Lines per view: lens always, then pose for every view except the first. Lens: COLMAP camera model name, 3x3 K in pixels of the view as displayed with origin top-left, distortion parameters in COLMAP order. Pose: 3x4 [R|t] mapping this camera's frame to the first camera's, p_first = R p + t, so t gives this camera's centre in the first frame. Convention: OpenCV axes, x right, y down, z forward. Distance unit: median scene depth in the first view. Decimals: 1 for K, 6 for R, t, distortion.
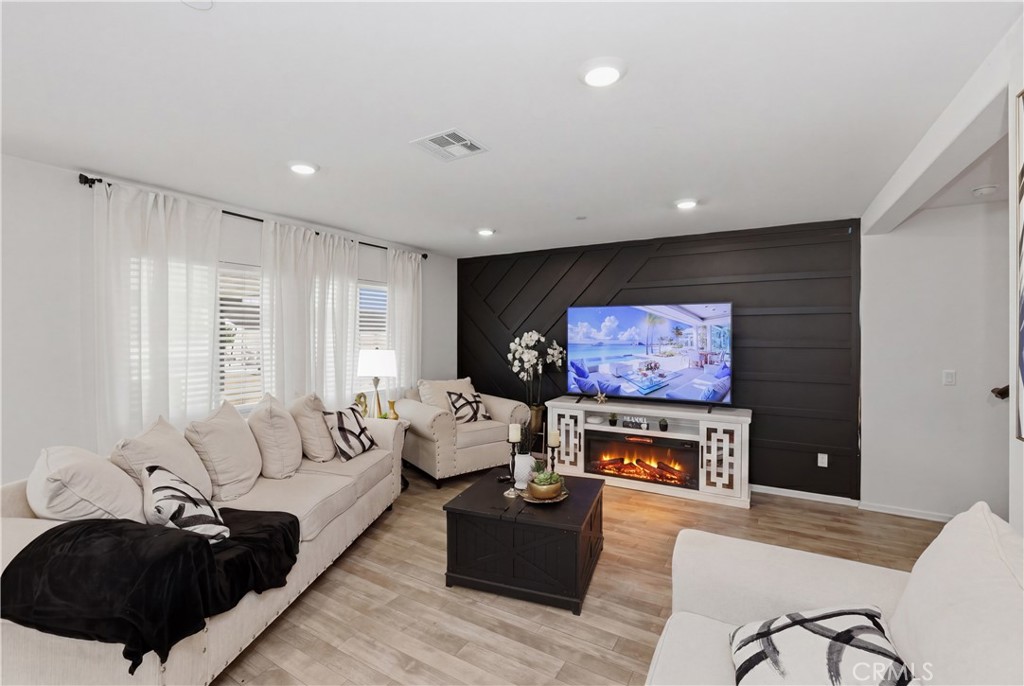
lens RADIAL K [[445.0, 0, 508.4], [0, 445.0, 333.8], [0, 0, 1]] dist [-0.022881, -0.000025]
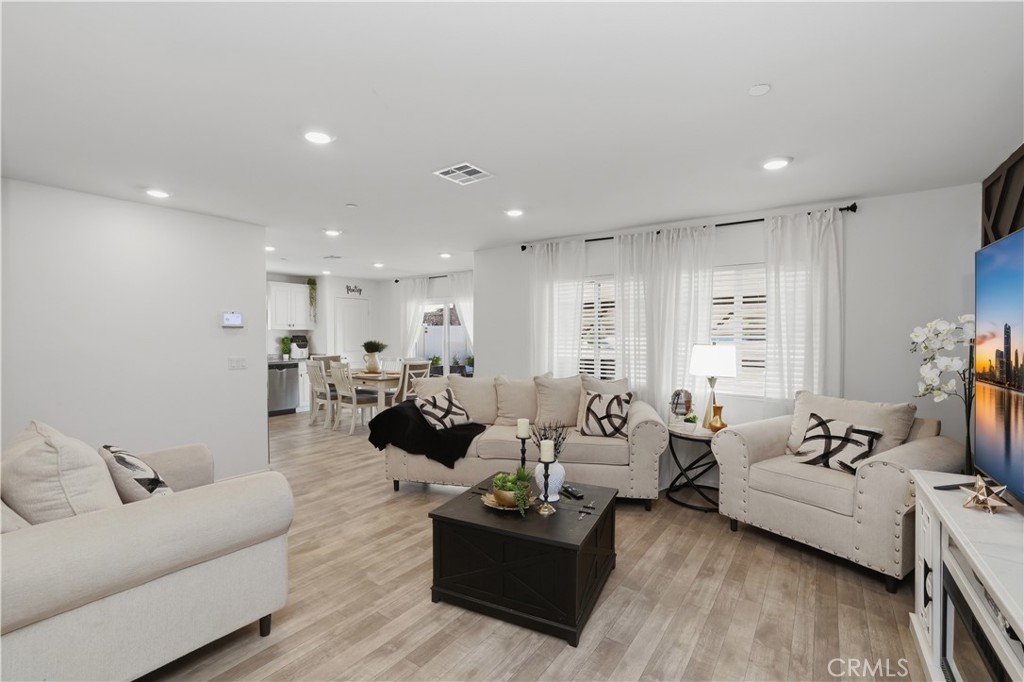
lens RADIAL K [[445.0, 0, 509.3], [0, 445.0, 342.6], [0, 0, 1]] dist [-0.022881, -0.000025]
pose [[-0.073752, 0.015650, -0.997154, 0.617080], [-0.004048, 0.999864, 0.015992, 0.018946], [0.997268, 0.005216, -0.073679, 0.677079]]
